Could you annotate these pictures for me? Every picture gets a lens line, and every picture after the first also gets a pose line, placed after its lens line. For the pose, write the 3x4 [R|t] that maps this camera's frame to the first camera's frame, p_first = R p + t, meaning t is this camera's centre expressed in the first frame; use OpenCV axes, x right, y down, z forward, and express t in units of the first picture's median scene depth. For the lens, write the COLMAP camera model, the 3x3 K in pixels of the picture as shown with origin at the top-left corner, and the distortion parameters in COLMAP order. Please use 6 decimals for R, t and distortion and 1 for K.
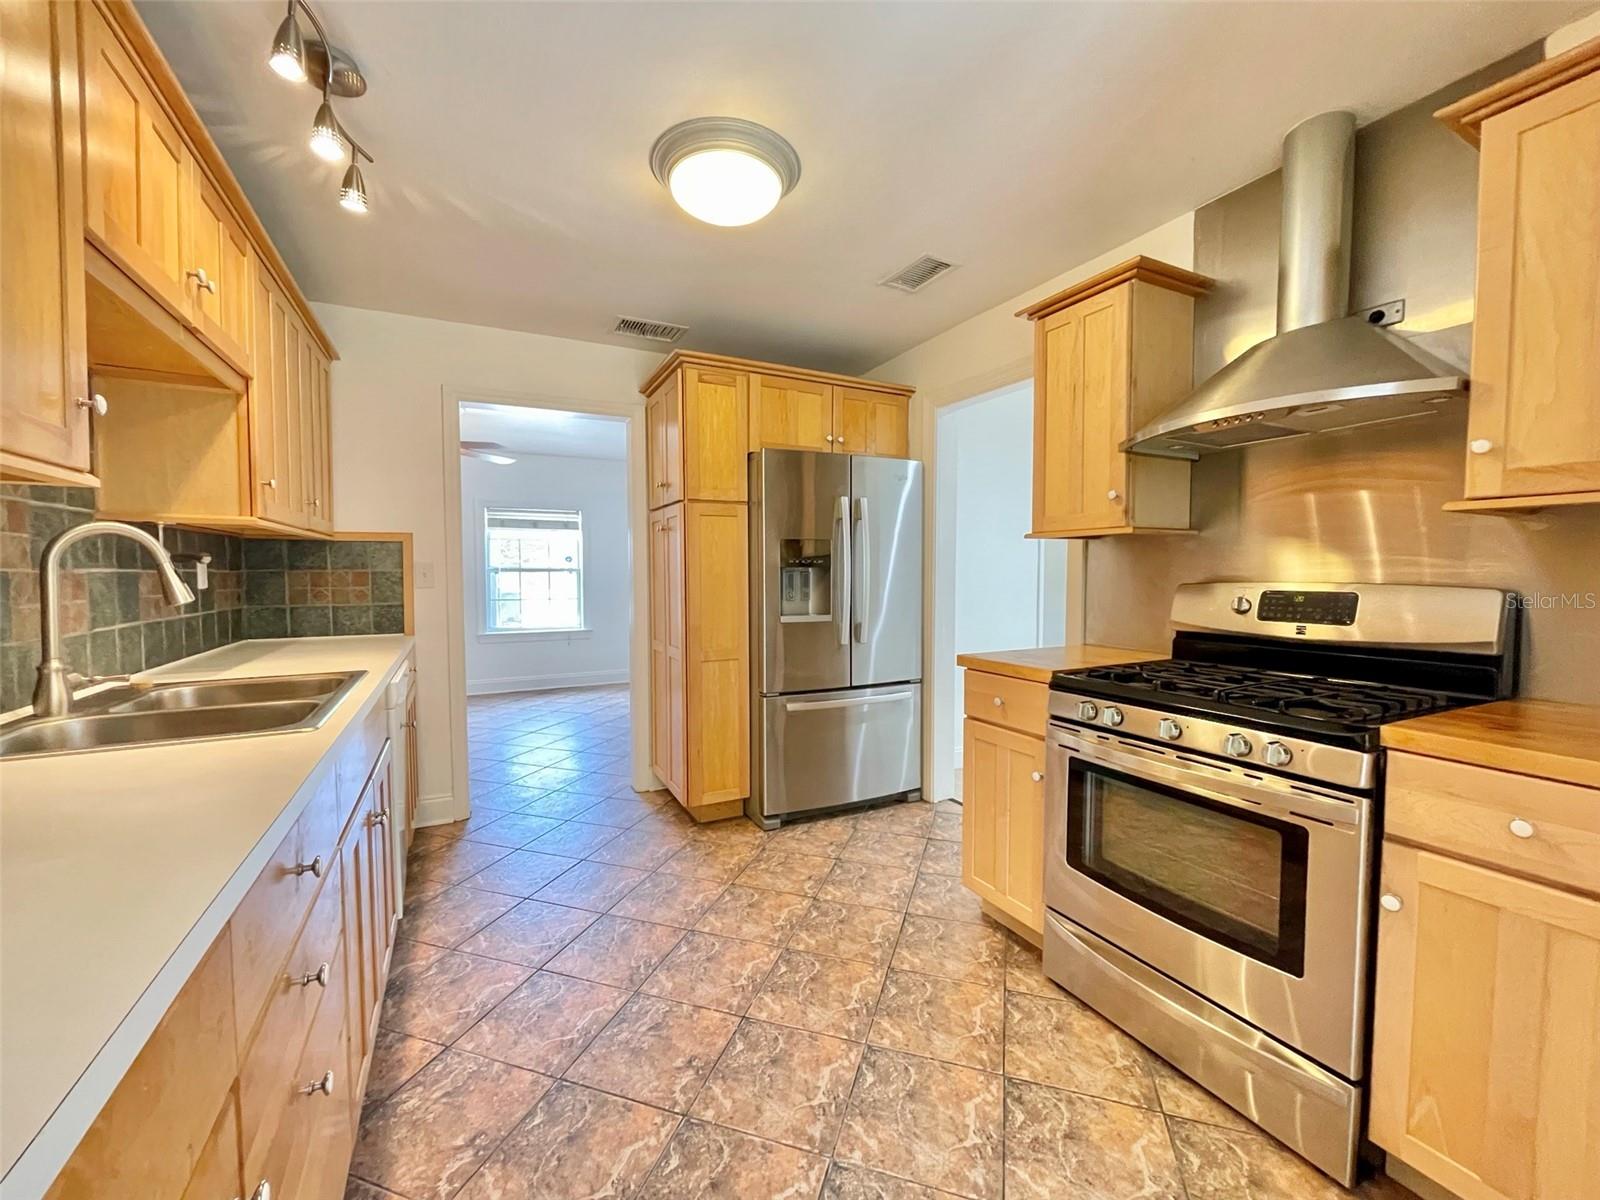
lens RADIAL K [[642.8, 0, 791.7], [0, 642.8, 601.7], [0, 0, 1]] dist [0.000256, 0.000090]
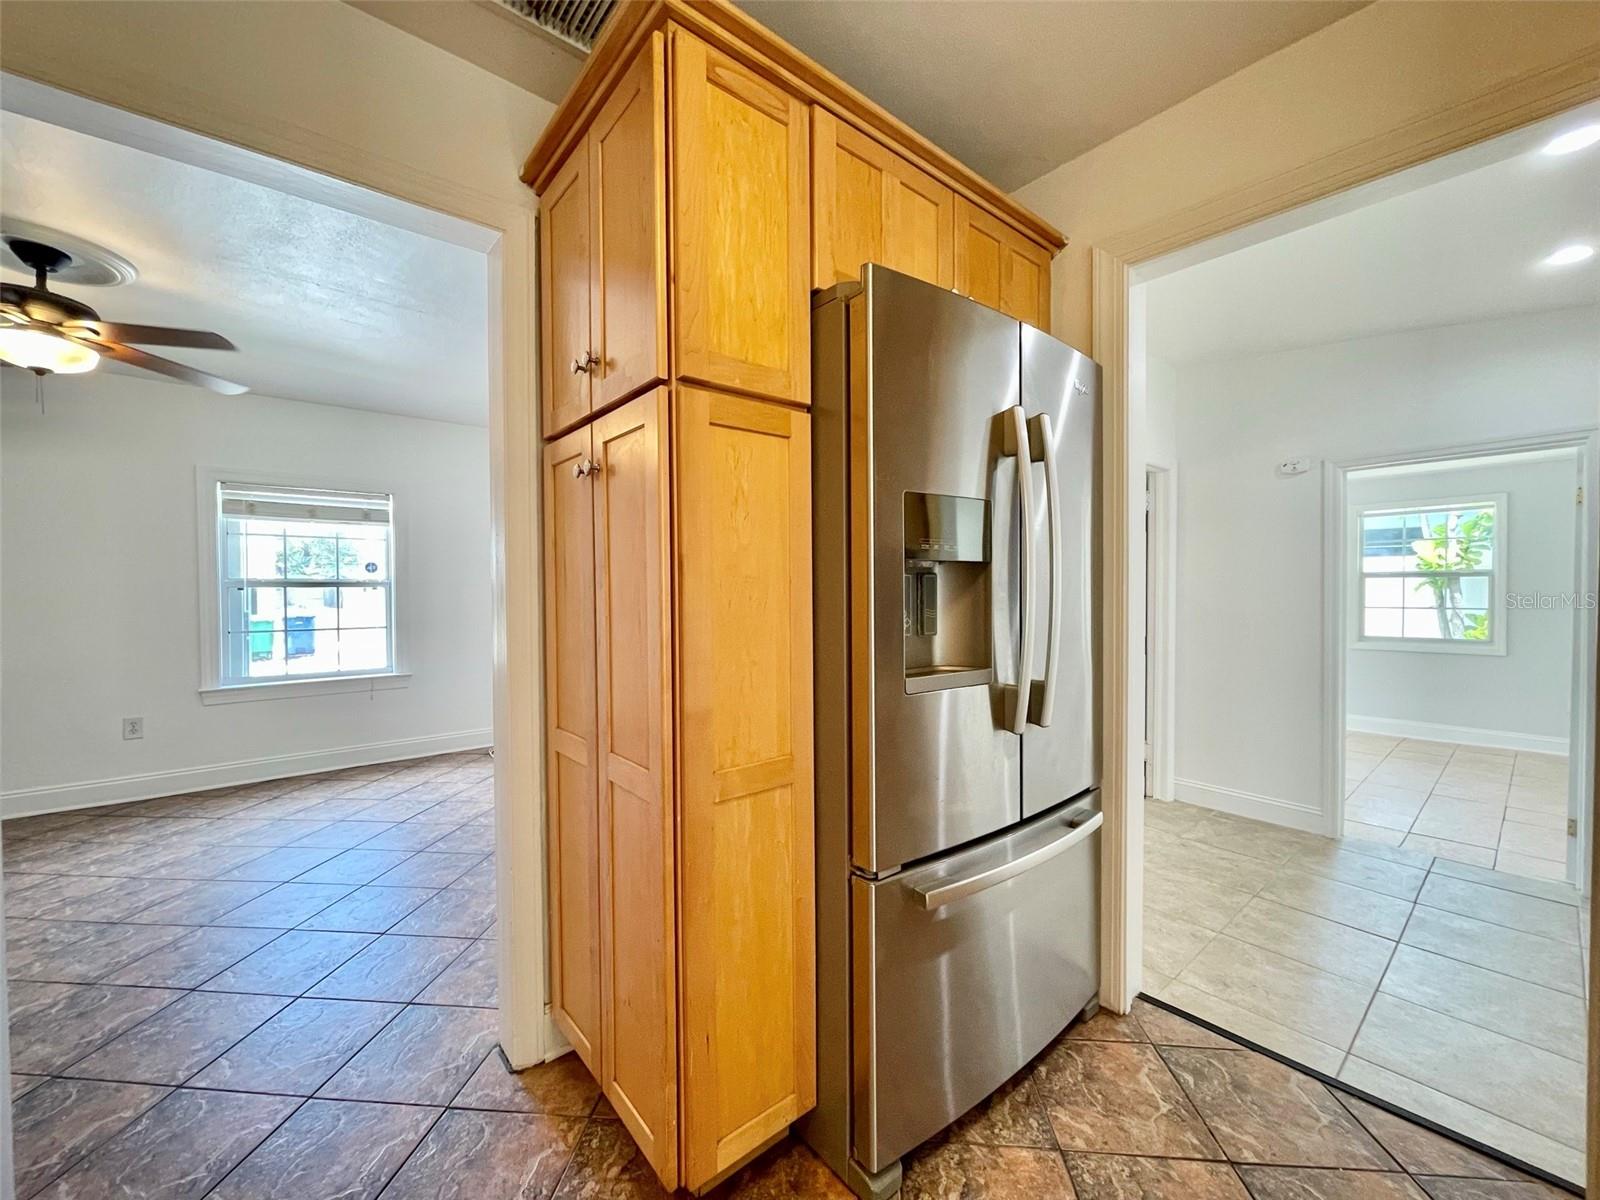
lens RADIAL K [[651.1, 0, 801.9], [0, 651.1, 601.9], [0, 0, 1]] dist [-0.006673, 0.000236]
pose [[0.972154, -0.007044, 0.234236, -0.187858], [0.013849, 0.999528, -0.027418, -0.017197], [-0.233932, 0.029899, 0.971793, 0.633580]]
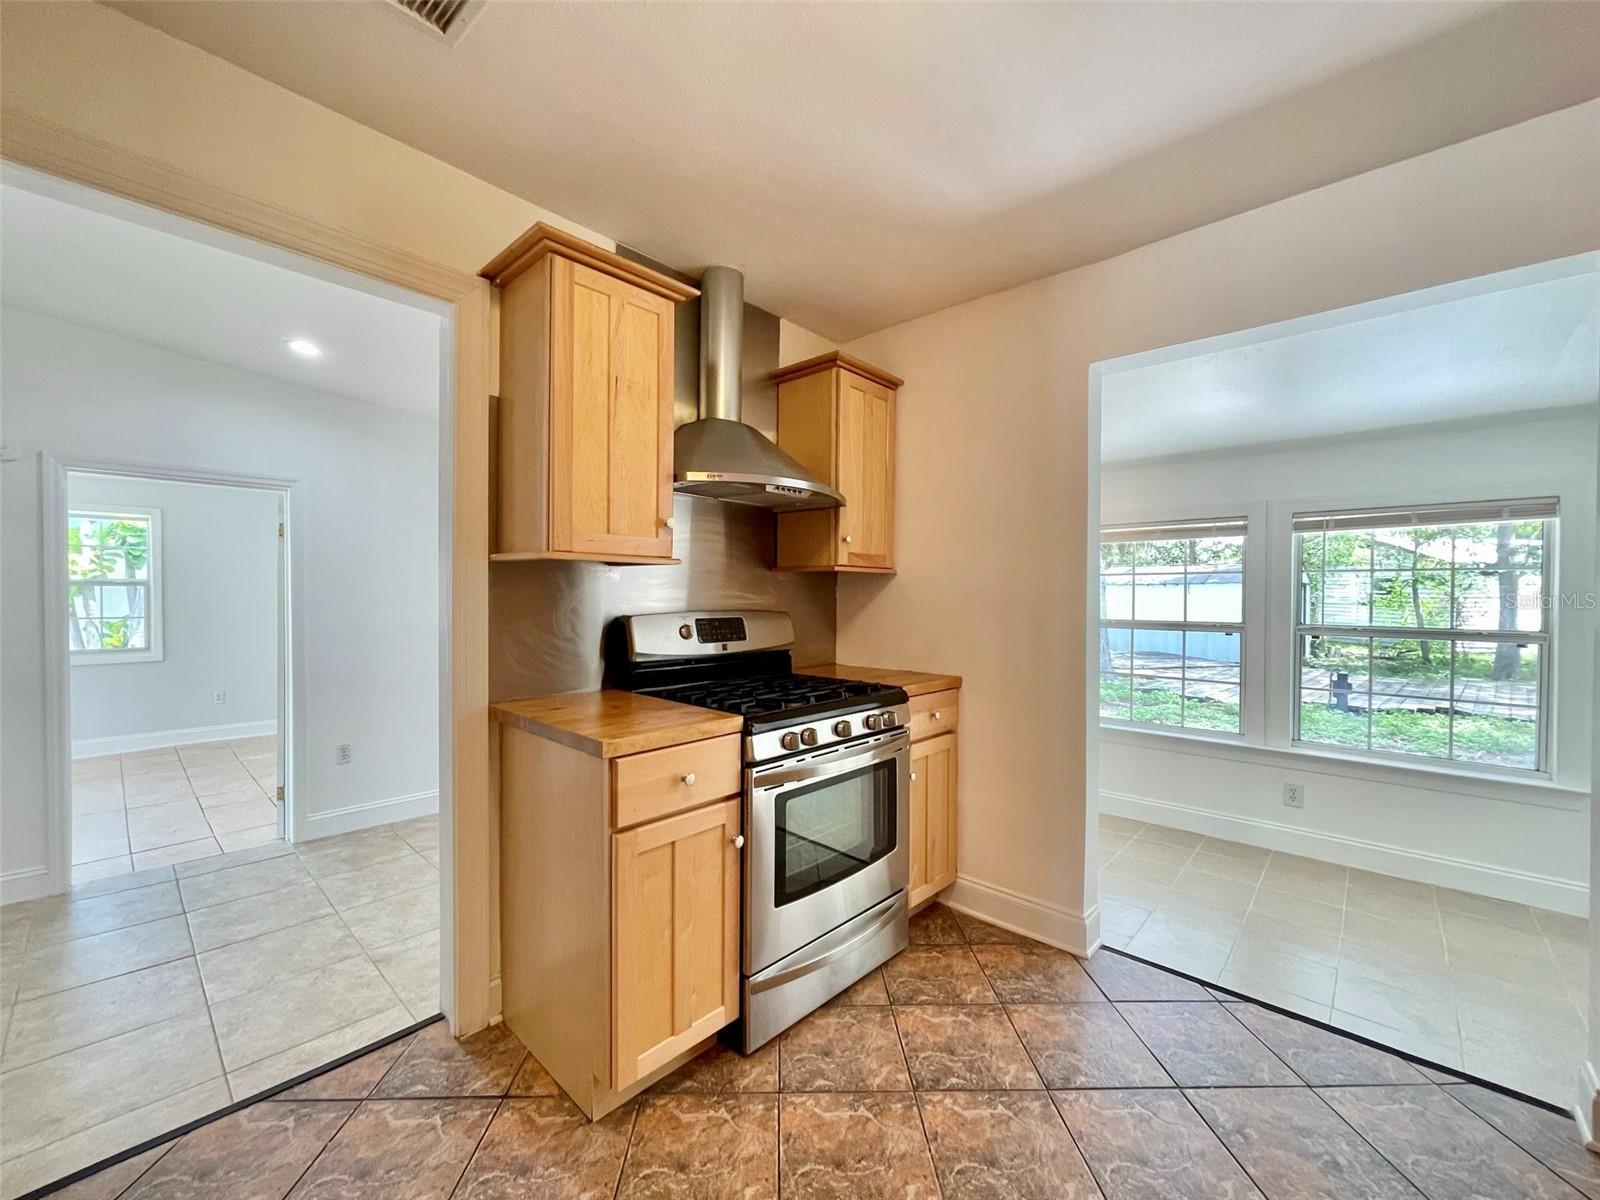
lens RADIAL K [[645.7, 0, 792.8], [0, 645.7, 602.7], [0, 0, 1]] dist [-0.001404, -0.000502]
pose [[-0.343611, -0.015108, 0.938991, -0.309788], [0.035801, 0.998933, 0.029173, -0.050784], [-0.938429, 0.043641, -0.342704, 0.812979]]
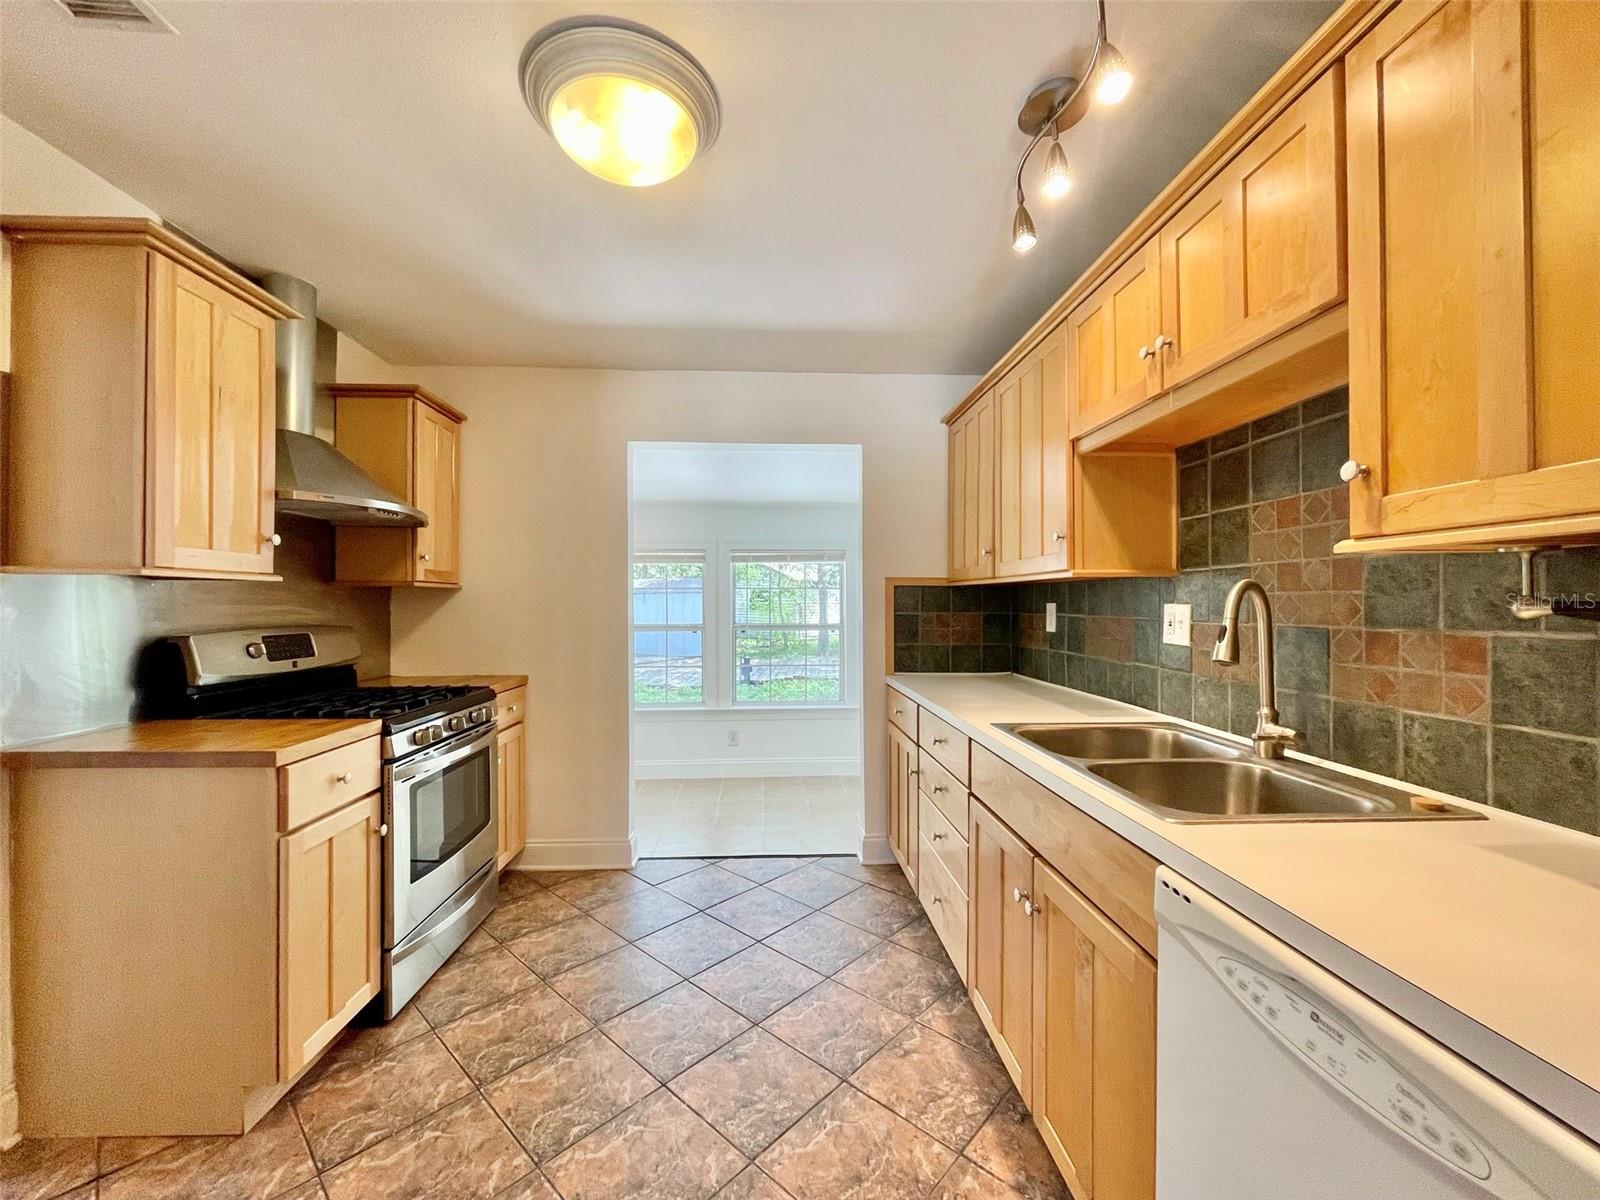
lens RADIAL K [[642.8, 0, 791.7], [0, 642.8, 601.7], [0, 0, 1]] dist [0.000256, 0.000090]
pose [[-0.909686, 0.002046, 0.415292, -0.399197], [0.019755, 0.999069, 0.038350, -0.069083], [-0.414827, 0.043091, -0.908880, 1.081637]]
